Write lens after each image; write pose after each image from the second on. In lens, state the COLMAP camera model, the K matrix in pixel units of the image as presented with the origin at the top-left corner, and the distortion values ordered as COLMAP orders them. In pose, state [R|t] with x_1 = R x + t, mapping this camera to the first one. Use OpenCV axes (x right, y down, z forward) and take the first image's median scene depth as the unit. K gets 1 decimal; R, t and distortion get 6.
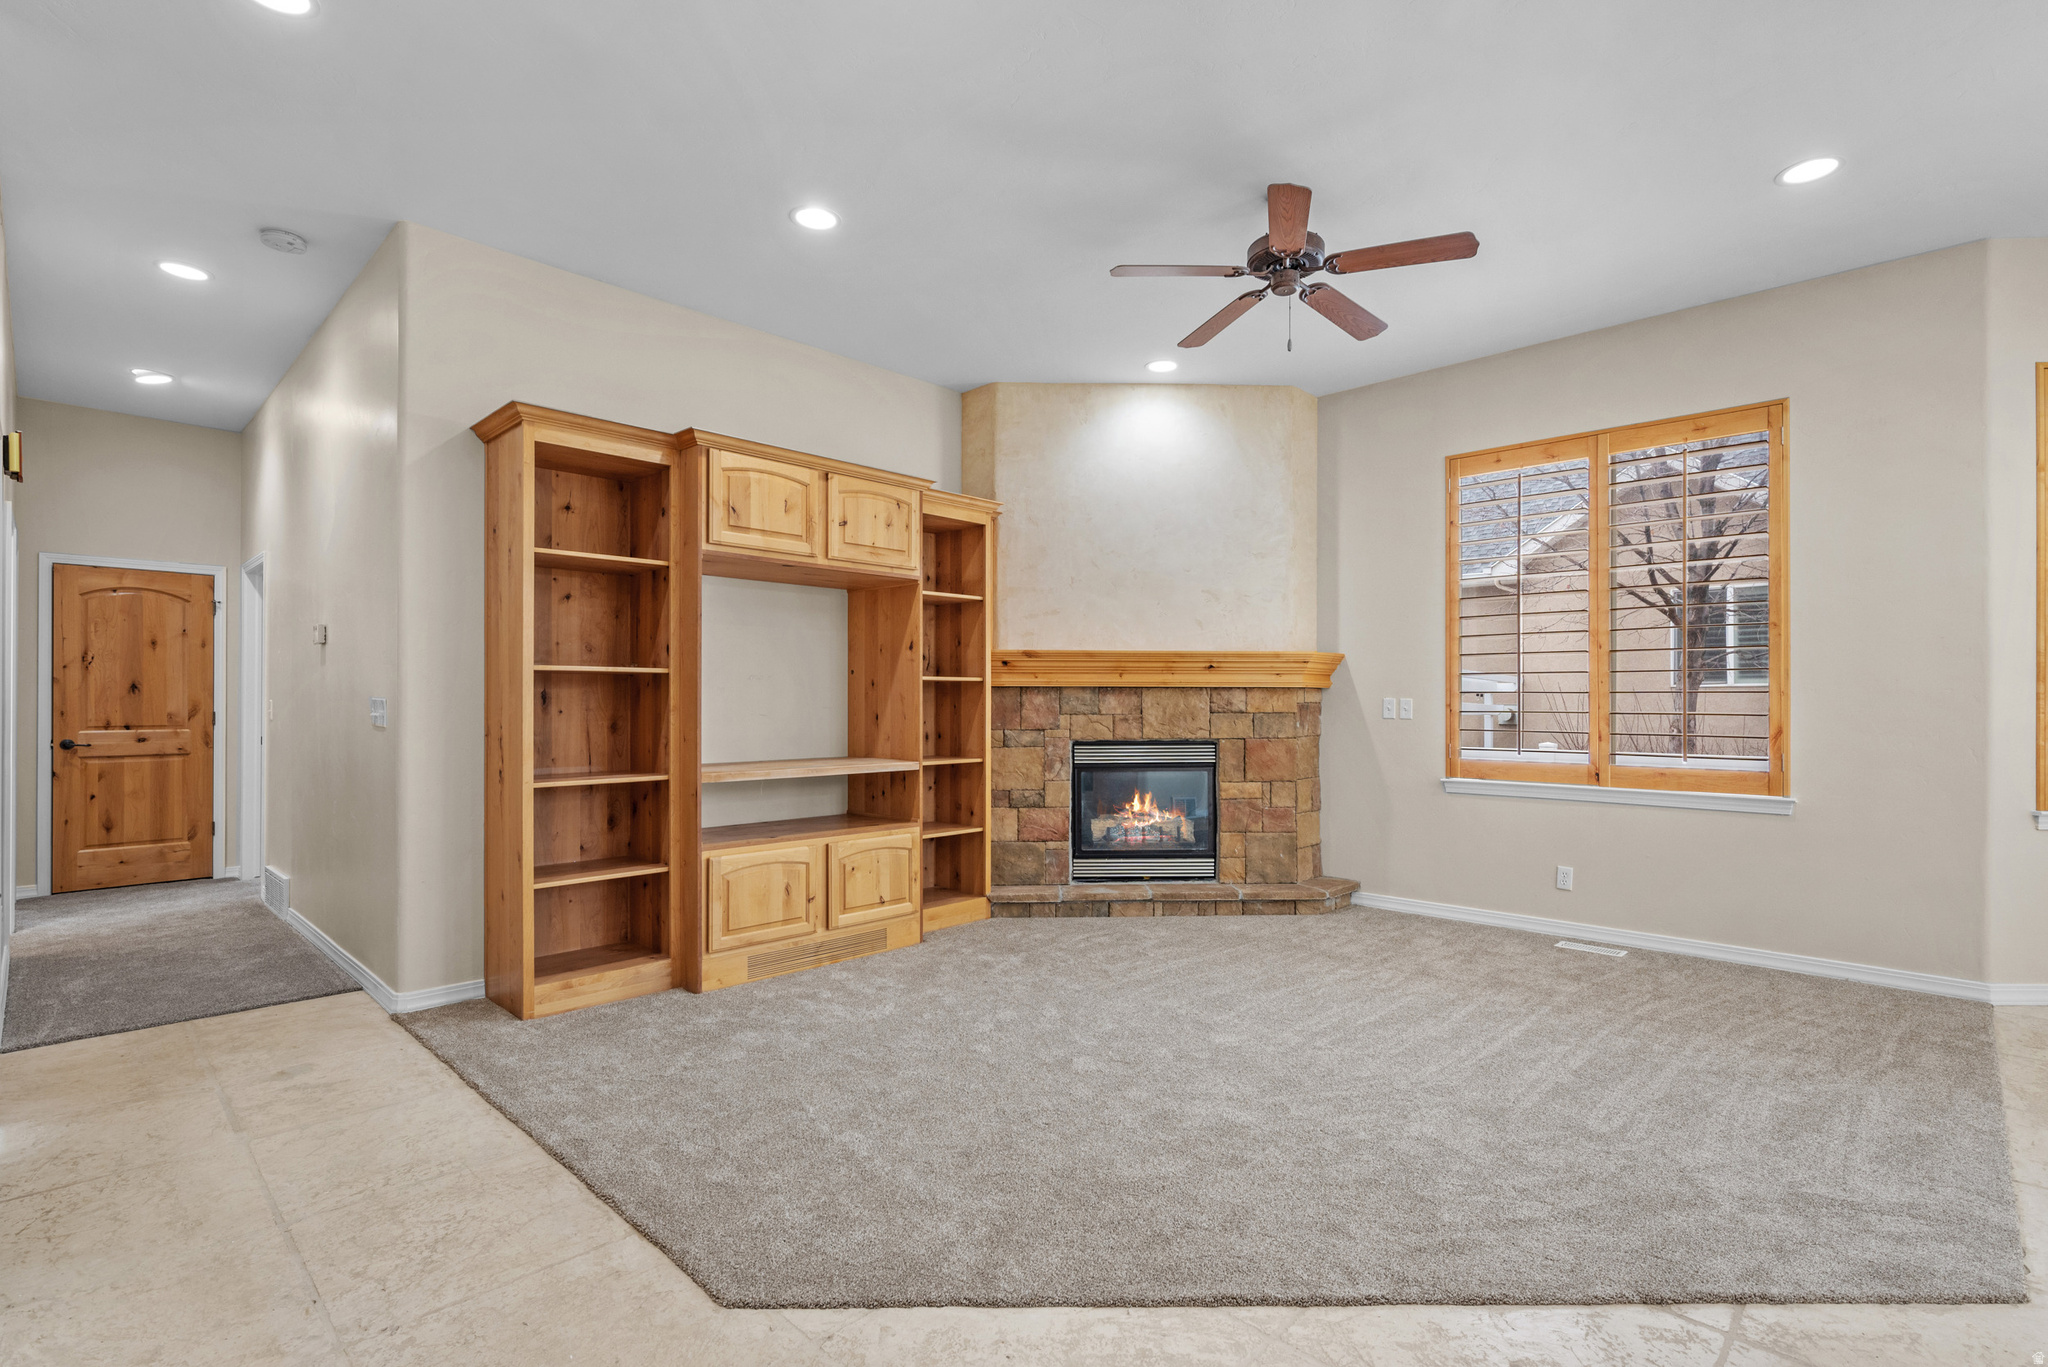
lens RADIAL K [[956.5, 0, 1023.5], [0, 956.5, 700.0], [0, 0, 1]] dist [-0.000370, 0.000050]
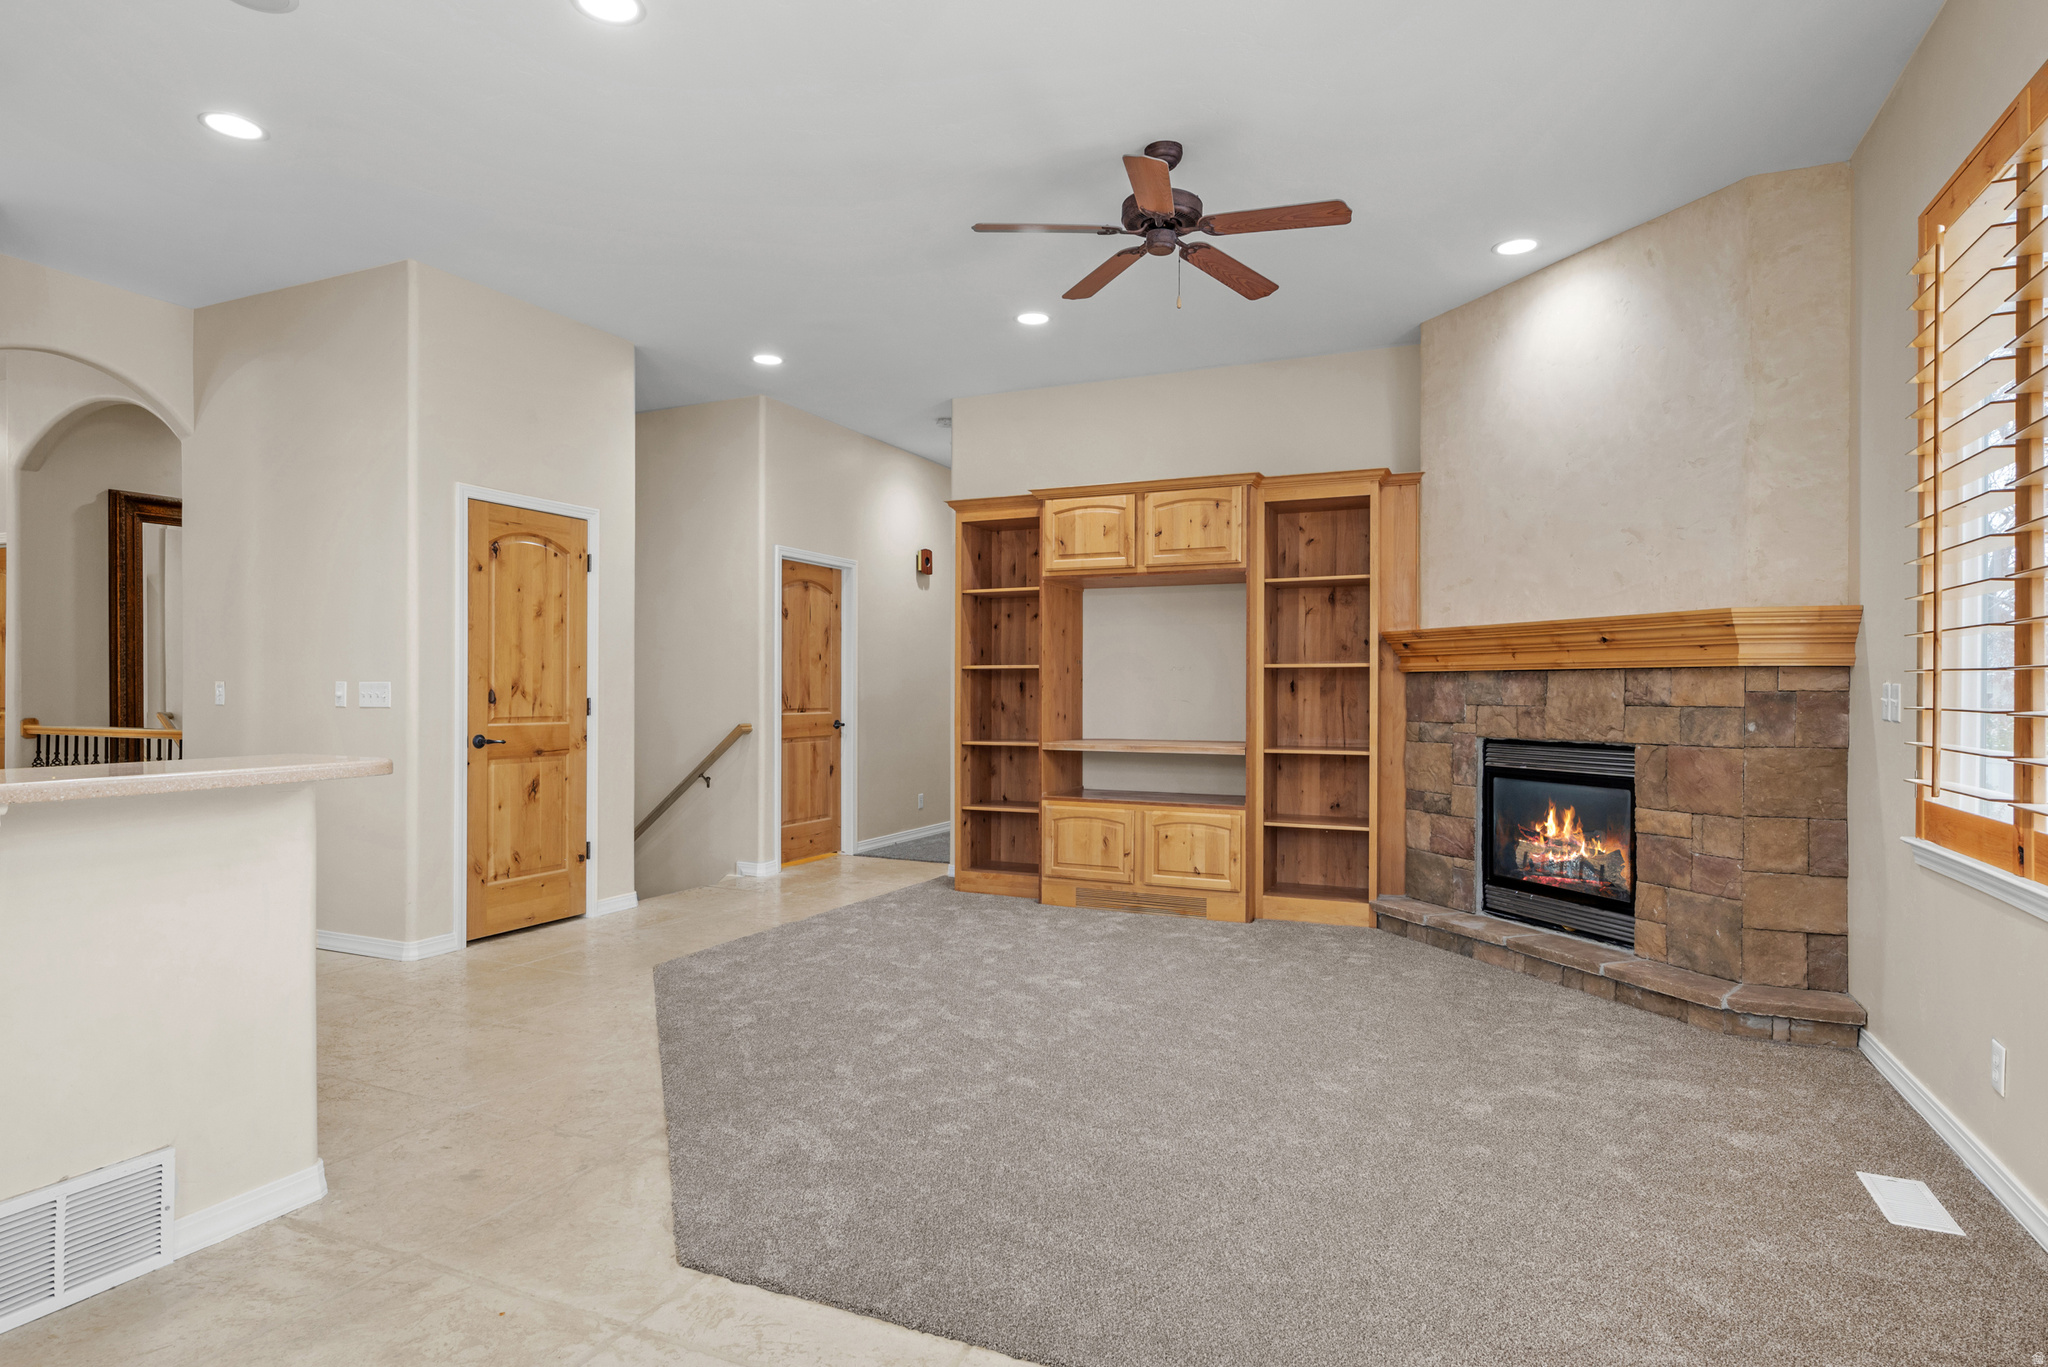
lens RADIAL K [[1096.0, 0, 1025.3], [0, 1096.0, 682.5], [0, 0, 1]] dist [-0.000291, -0.000710]
pose [[0.336710, -0.004611, -0.941597, 0.797107], [0.001834, 0.999989, -0.004241, -0.000695], [0.941606, -0.000299, 0.336715, 0.326664]]
